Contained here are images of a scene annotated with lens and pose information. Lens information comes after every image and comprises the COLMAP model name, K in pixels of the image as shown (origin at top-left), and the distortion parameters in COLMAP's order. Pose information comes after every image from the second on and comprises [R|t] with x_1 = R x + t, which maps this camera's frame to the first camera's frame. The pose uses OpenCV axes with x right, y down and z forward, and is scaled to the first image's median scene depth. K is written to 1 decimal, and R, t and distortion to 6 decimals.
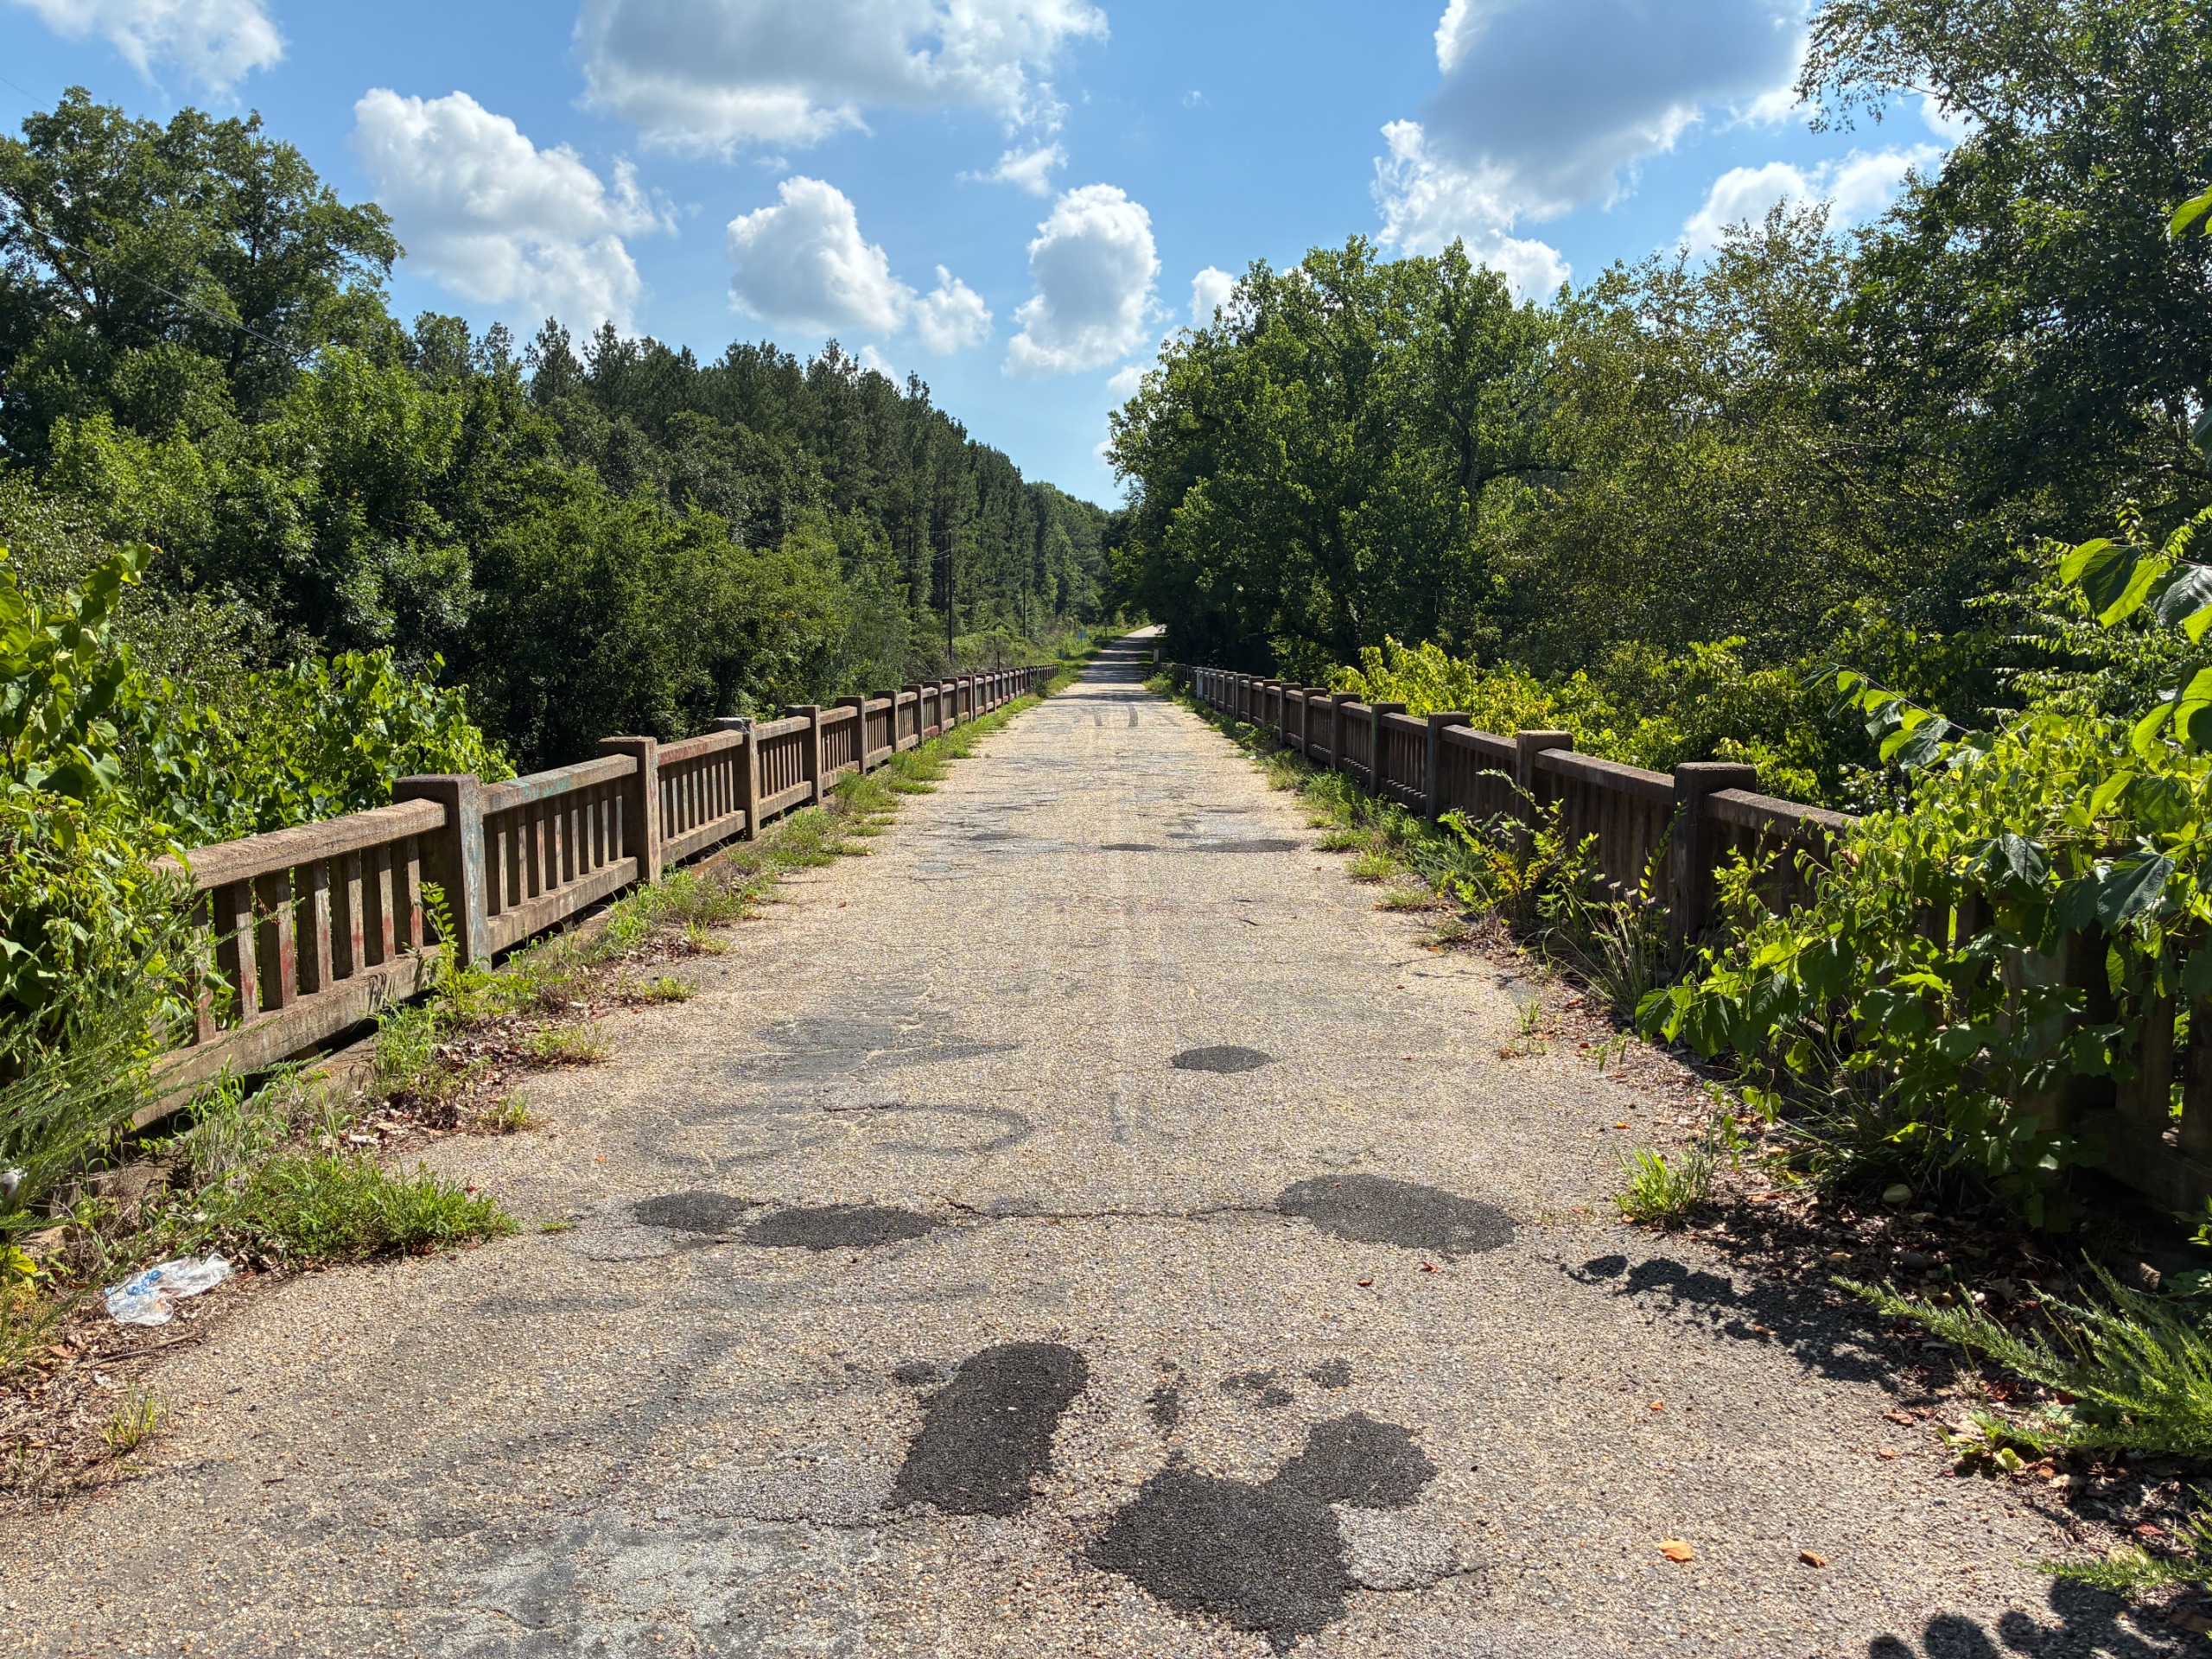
lens RADIAL K [[1673.5, 0, 1115.6], [0, 1673.5, 823.3], [0, 0, 1]] dist [0.029696, -0.038904]
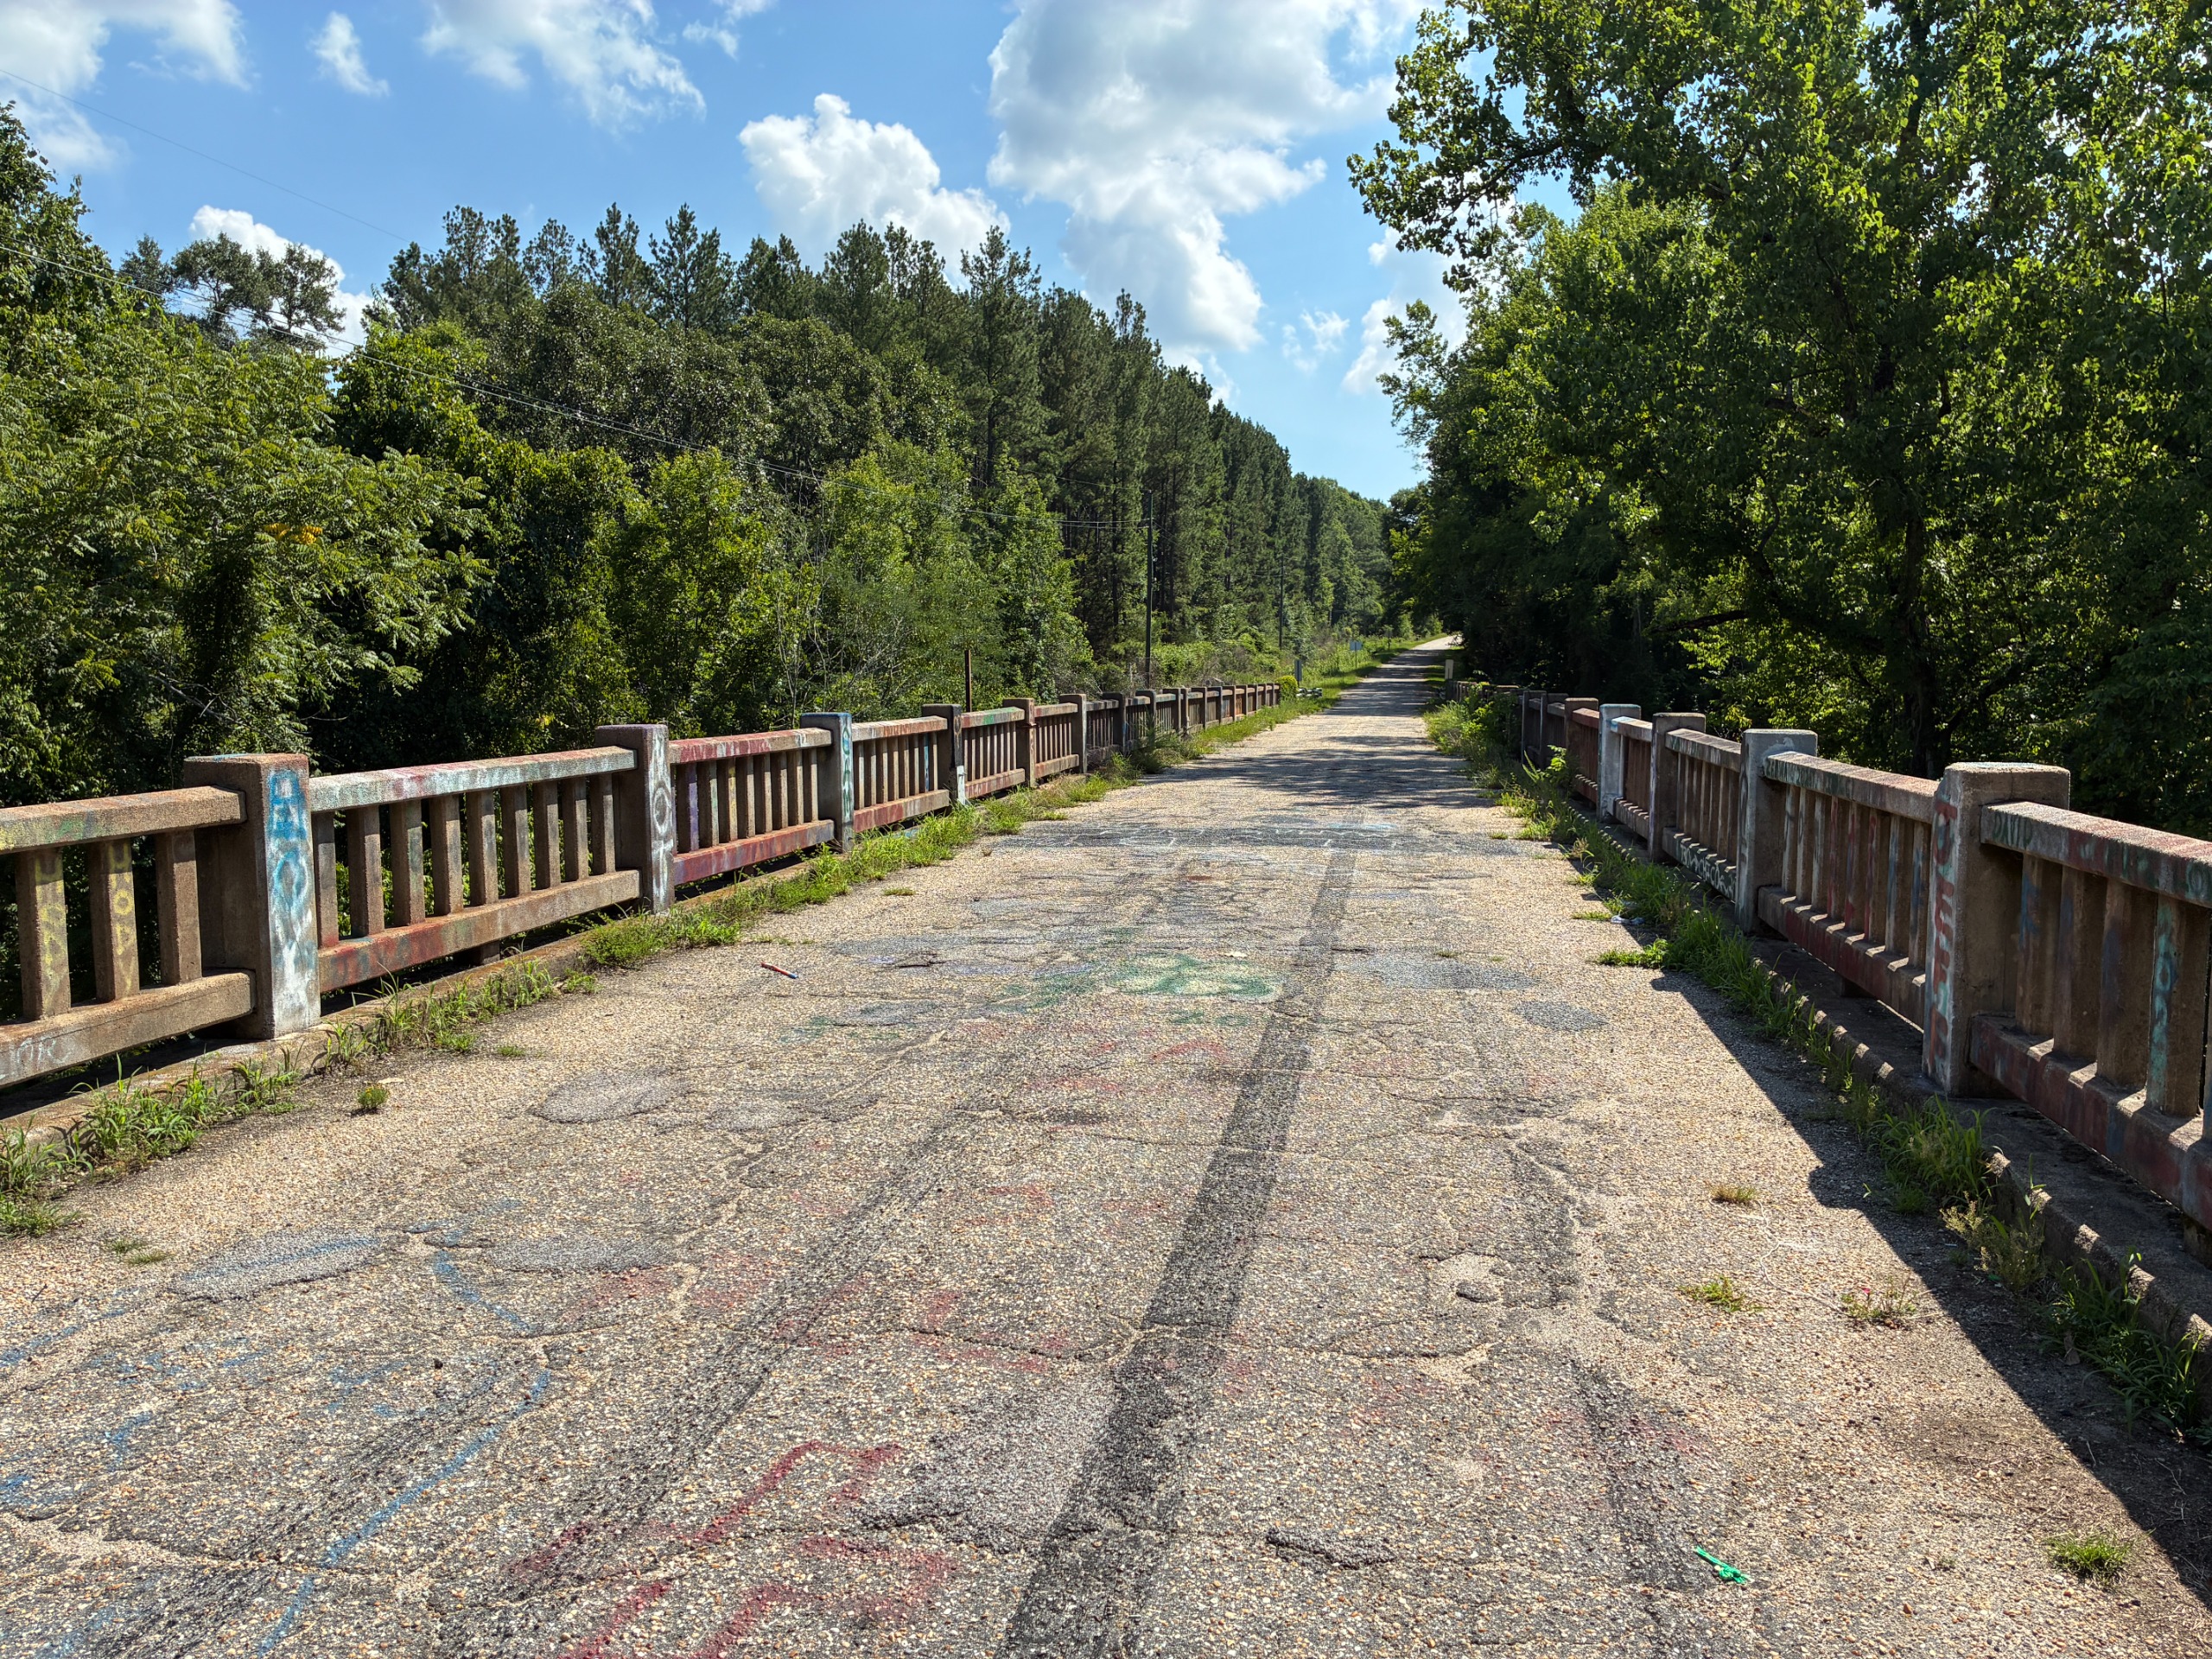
lens RADIAL K [[1673.5, 0, 1151.7], [0, 1673.5, 810.7], [0, 0, 1]] dist [0.029696, -0.038904]
pose [[0.988636, 0.015070, -0.149569, 0.008826], [-0.017639, 0.999719, -0.015866, -0.035773], [0.149288, 0.018324, 0.988624, 0.364121]]
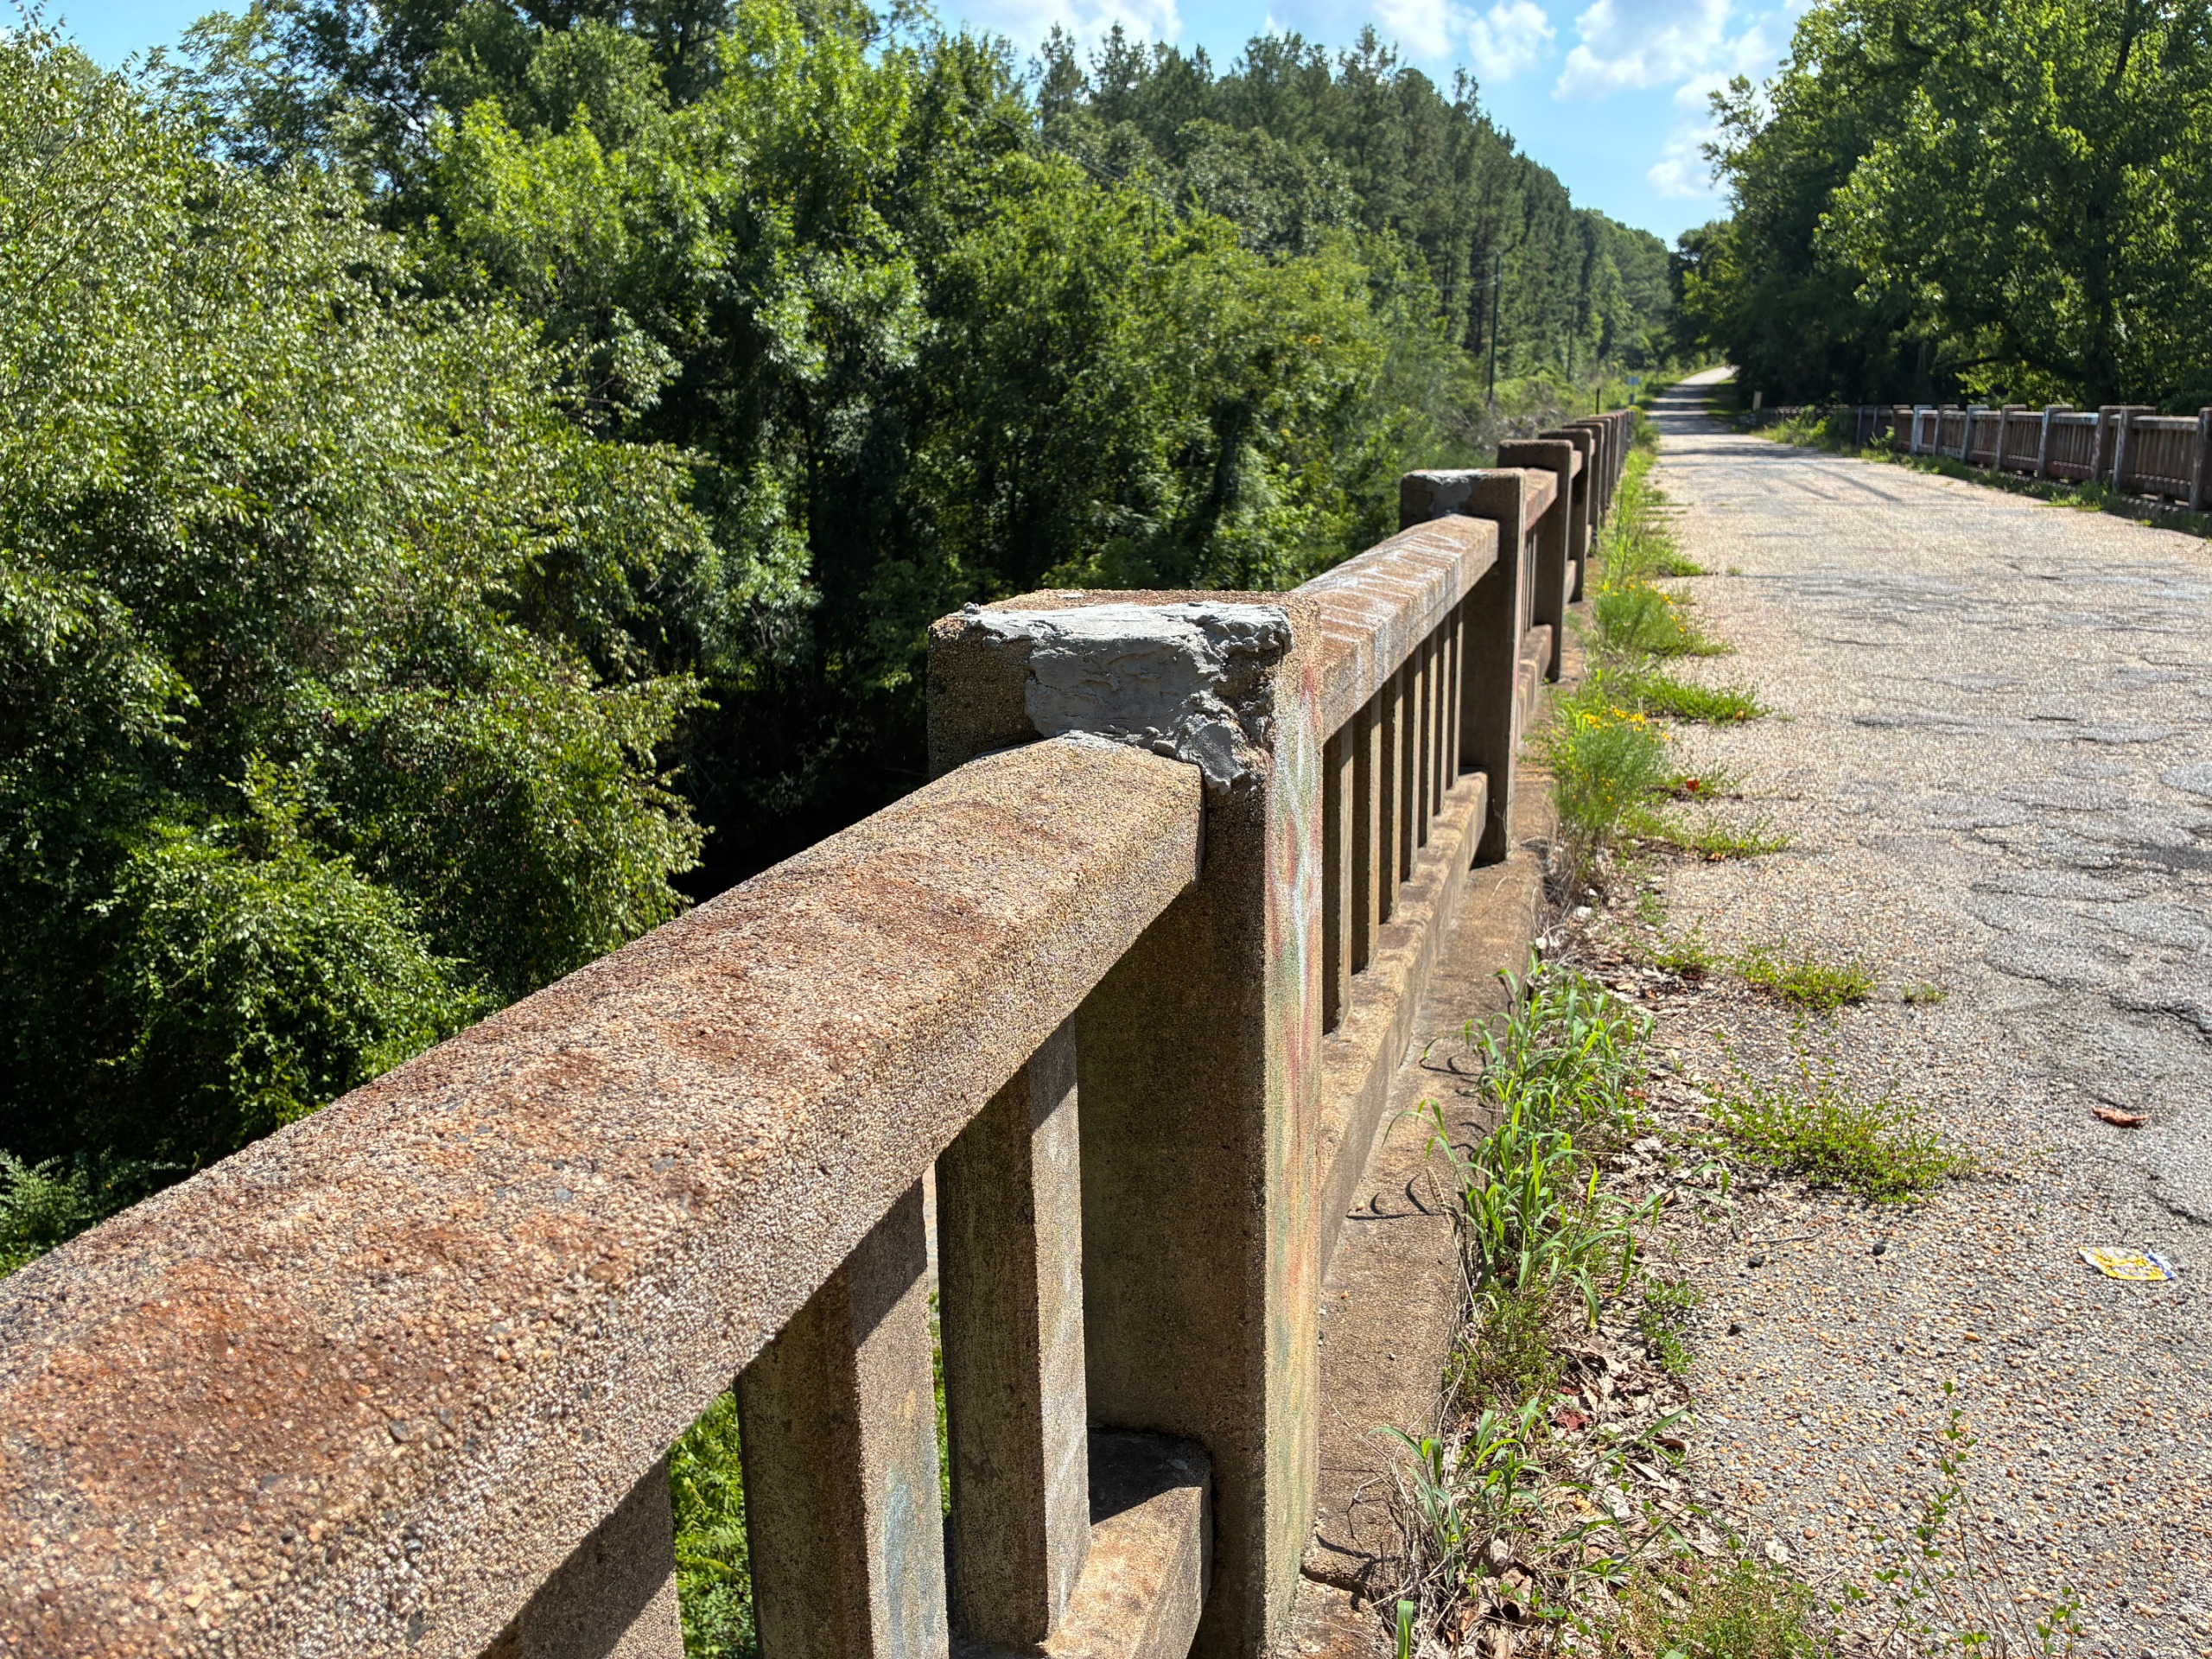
lens RADIAL K [[1673.5, 0, 1097.9], [0, 1673.5, 810.6], [0, 0, 1]] dist [0.029696, -0.038904]
pose [[0.953099, 0.060425, -0.296567, -0.027319], [-0.020429, 0.990477, 0.136152, -0.008886], [0.301969, -0.123708, 0.945257, 0.124154]]
